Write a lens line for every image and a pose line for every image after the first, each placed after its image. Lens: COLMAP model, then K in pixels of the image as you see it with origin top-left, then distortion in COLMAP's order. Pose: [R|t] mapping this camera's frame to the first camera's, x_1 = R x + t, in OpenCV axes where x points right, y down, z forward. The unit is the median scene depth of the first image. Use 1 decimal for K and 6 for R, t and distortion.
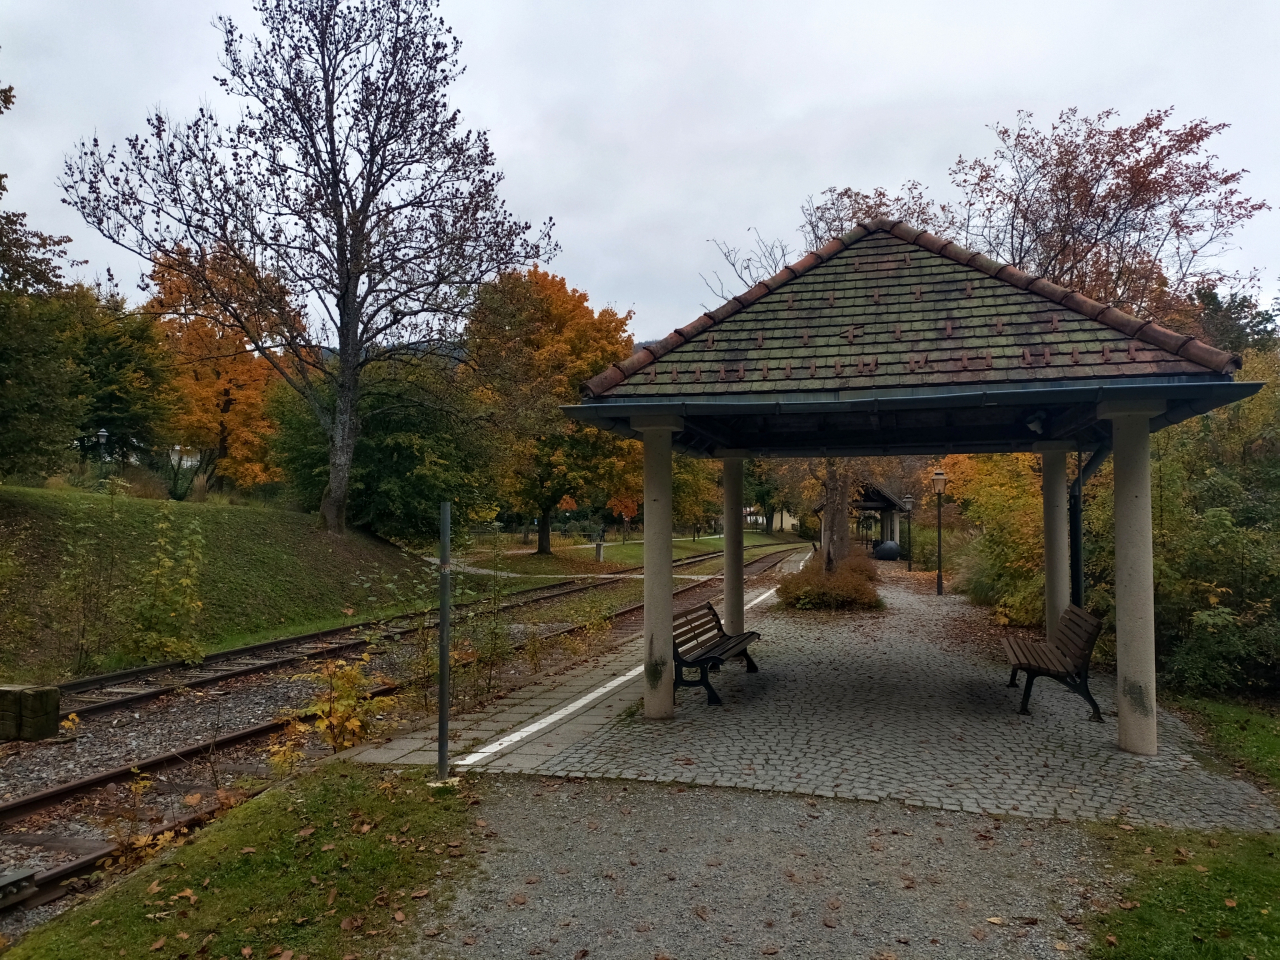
lens RADIAL K [[861.3, 0, 640.0], [0, 861.3, 480.0], [0, 0, 1]] dist [0.064316, -0.055916]
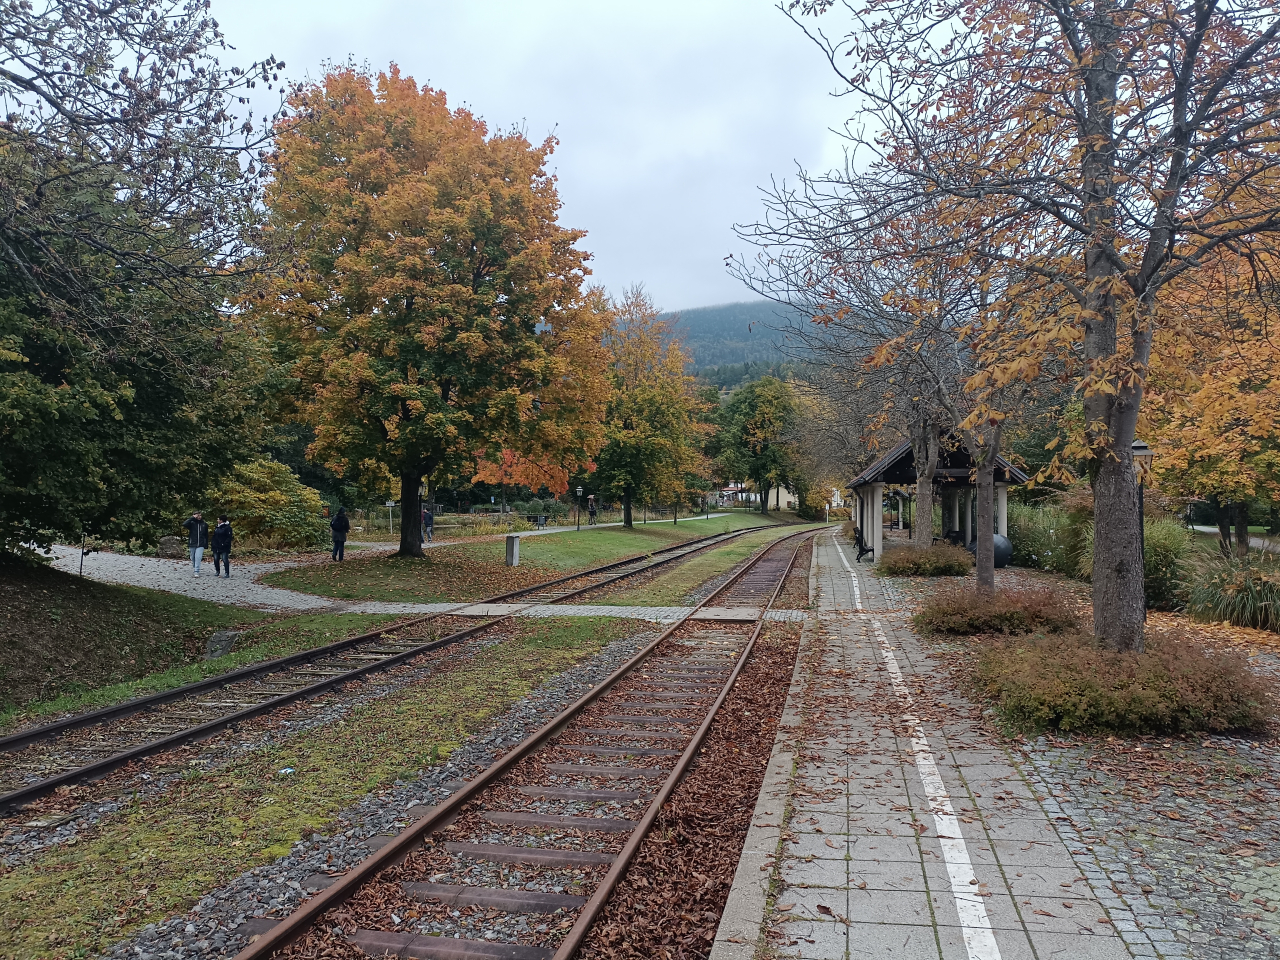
lens RADIAL K [[861.3, 0, 640.0], [0, 861.3, 480.0], [0, 0, 1]] dist [0.064316, -0.055916]
pose [[0.999920, 0.002336, 0.012417, 0.038814], [-0.002672, 0.999628, 0.027142, 0.016117], [-0.012349, -0.027173, 0.999554, 0.384889]]
